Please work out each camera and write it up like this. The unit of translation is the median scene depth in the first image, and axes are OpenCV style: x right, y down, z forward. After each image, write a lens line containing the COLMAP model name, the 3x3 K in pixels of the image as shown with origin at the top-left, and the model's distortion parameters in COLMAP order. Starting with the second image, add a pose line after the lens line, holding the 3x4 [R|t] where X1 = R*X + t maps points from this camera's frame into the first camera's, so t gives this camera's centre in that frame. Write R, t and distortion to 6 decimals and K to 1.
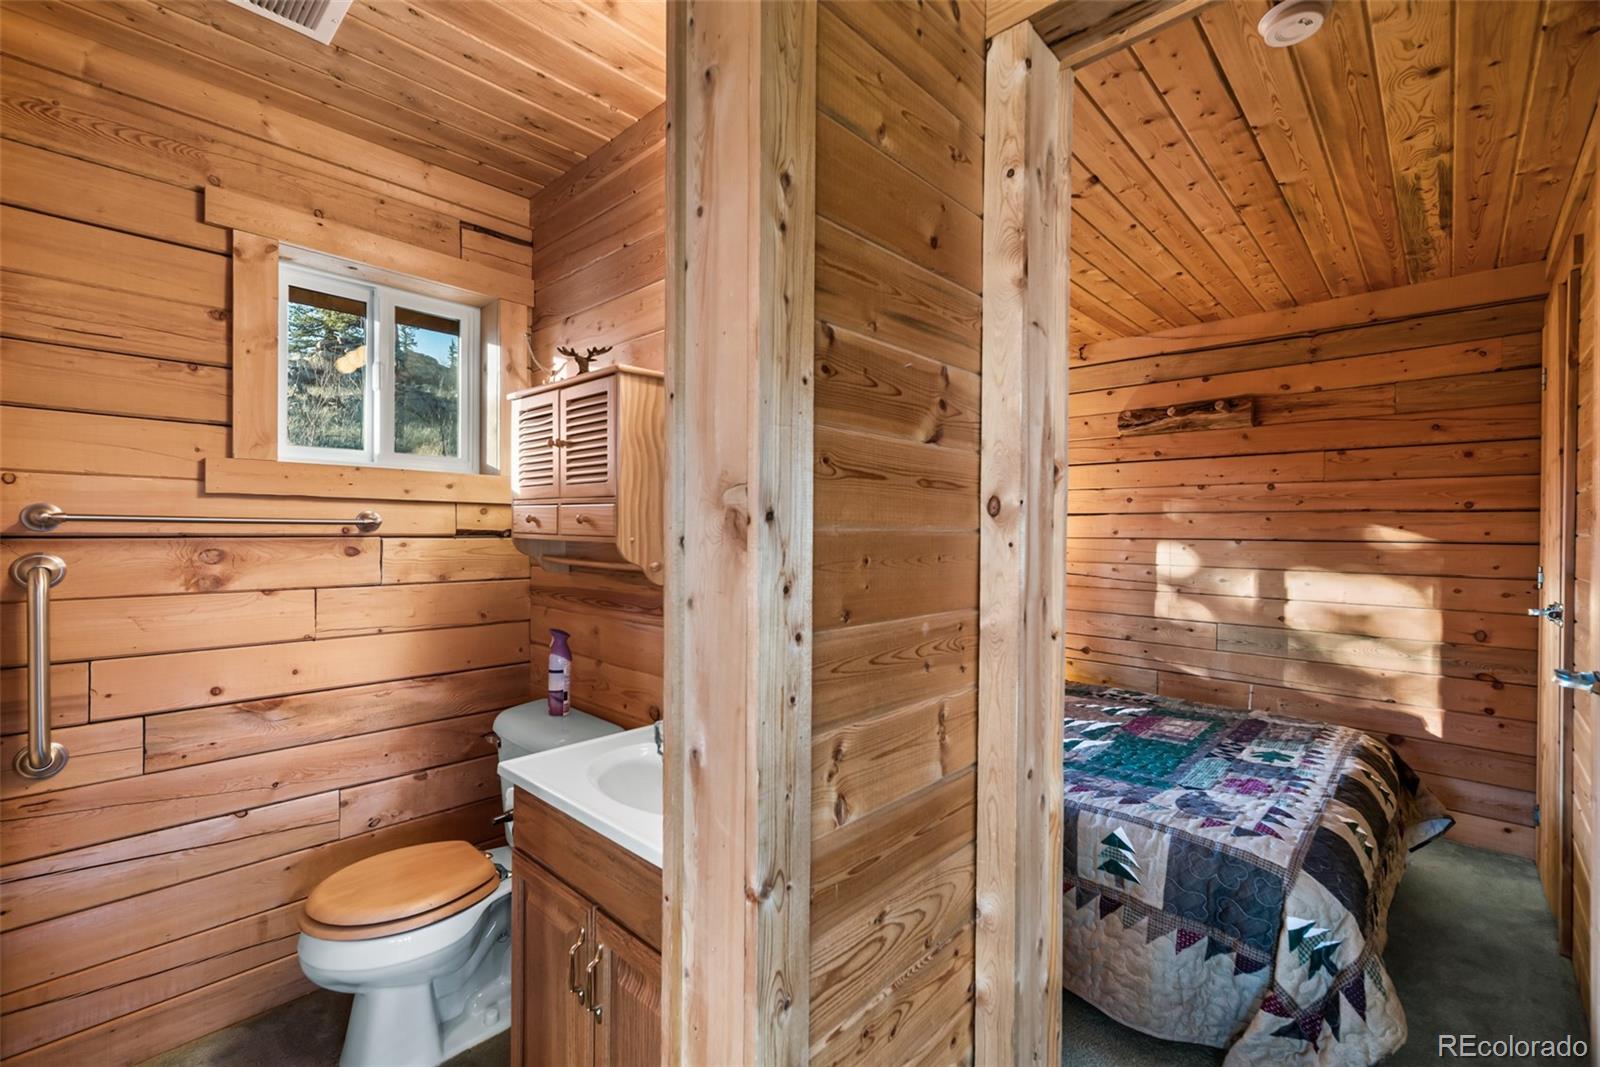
lens RADIAL K [[690.9, 0, 801.5], [0, 690.9, 534.9], [0, 0, 1]] dist [0.020901, -0.001888]
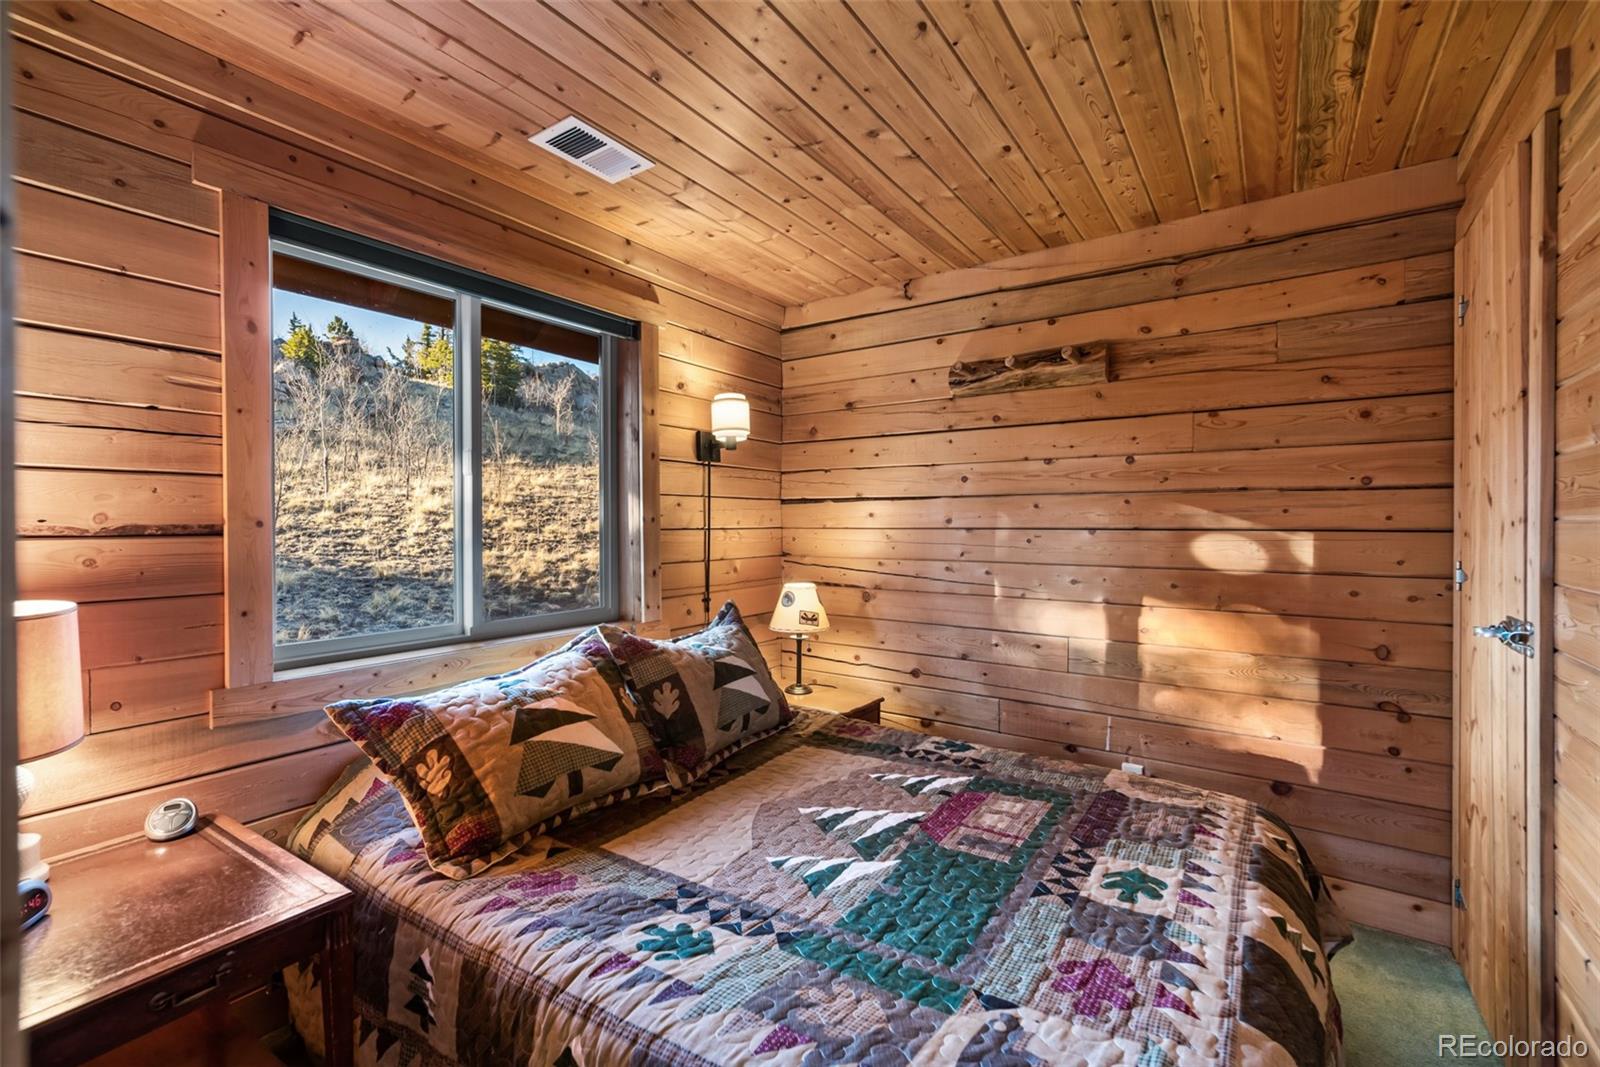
lens RADIAL K [[690.9, 0, 802.0], [0, 690.9, 526.1], [0, 0, 1]] dist [0.020901, -0.001888]
pose [[0.989084, -0.009996, 0.147016, 0.423017], [0.010107, 0.999949, -0.000007, 0.000830], [-0.147008, 0.001493, 0.989134, 0.619725]]
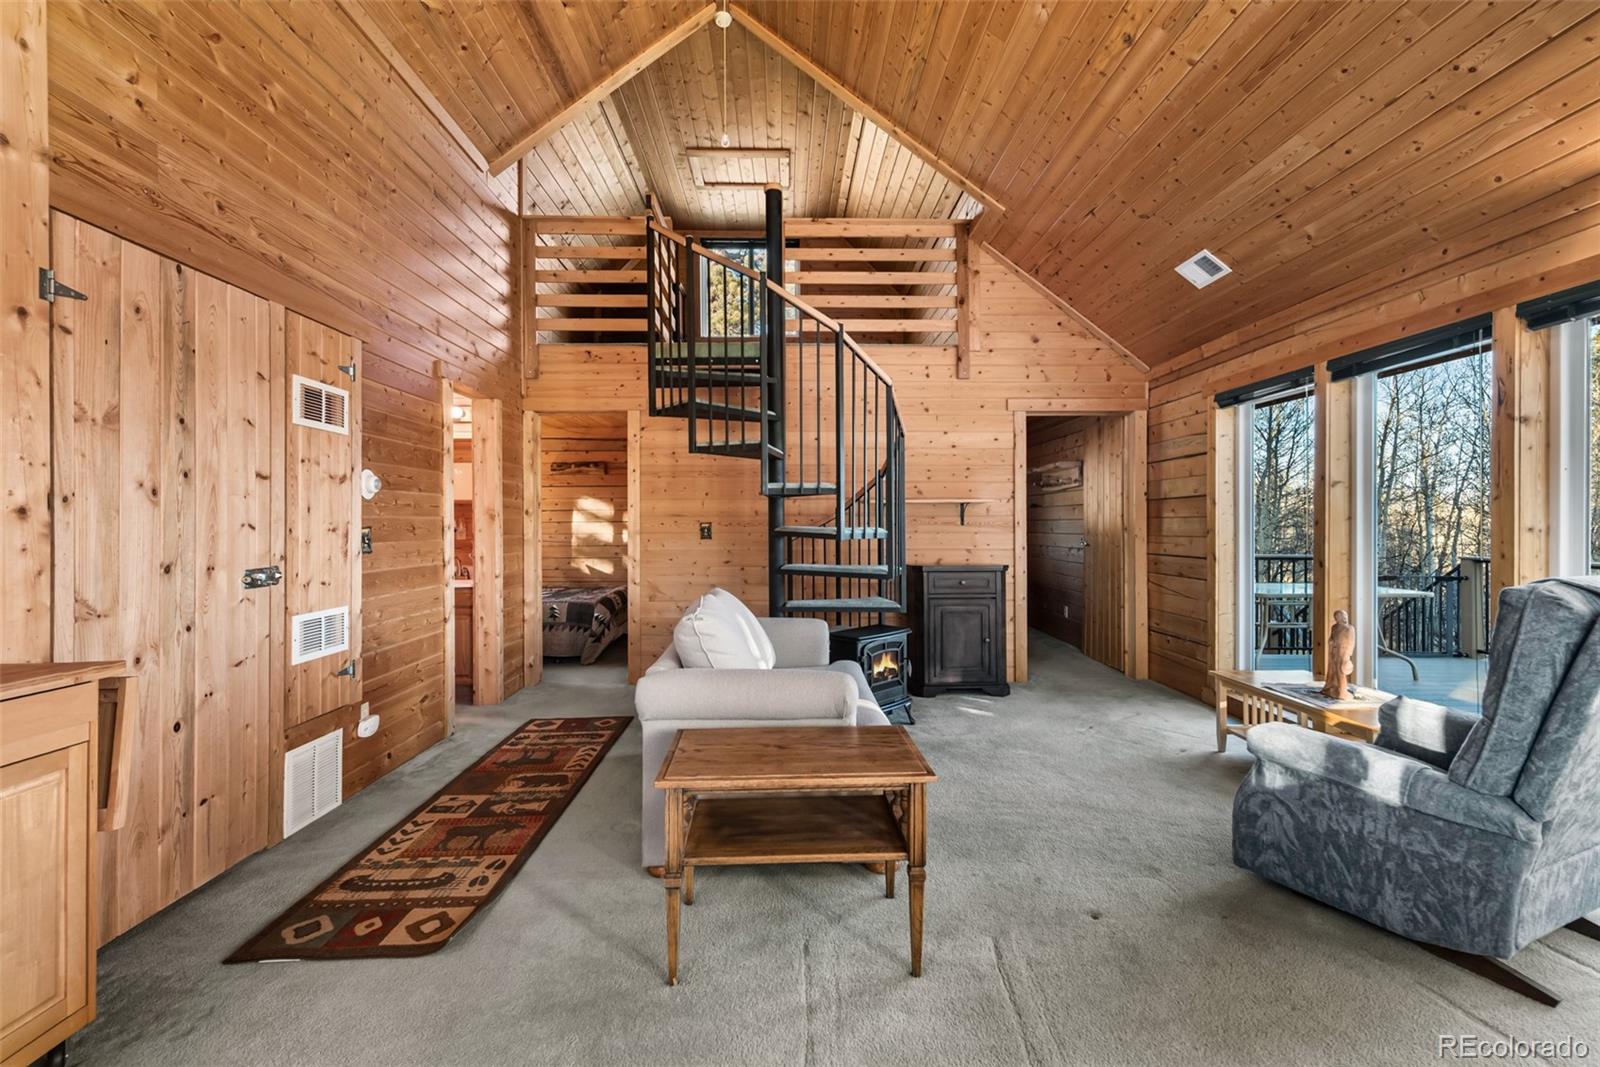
lens RADIAL K [[690.9, 0, 803.4], [0, 690.9, 524.2], [0, 0, 1]] dist [0.020901, -0.001888]
pose [[0.709726, -0.014532, 0.704328, -1.171226], [0.015494, 0.999867, 0.005017, 0.029893], [-0.704307, 0.007352, 0.709857, -2.505999]]
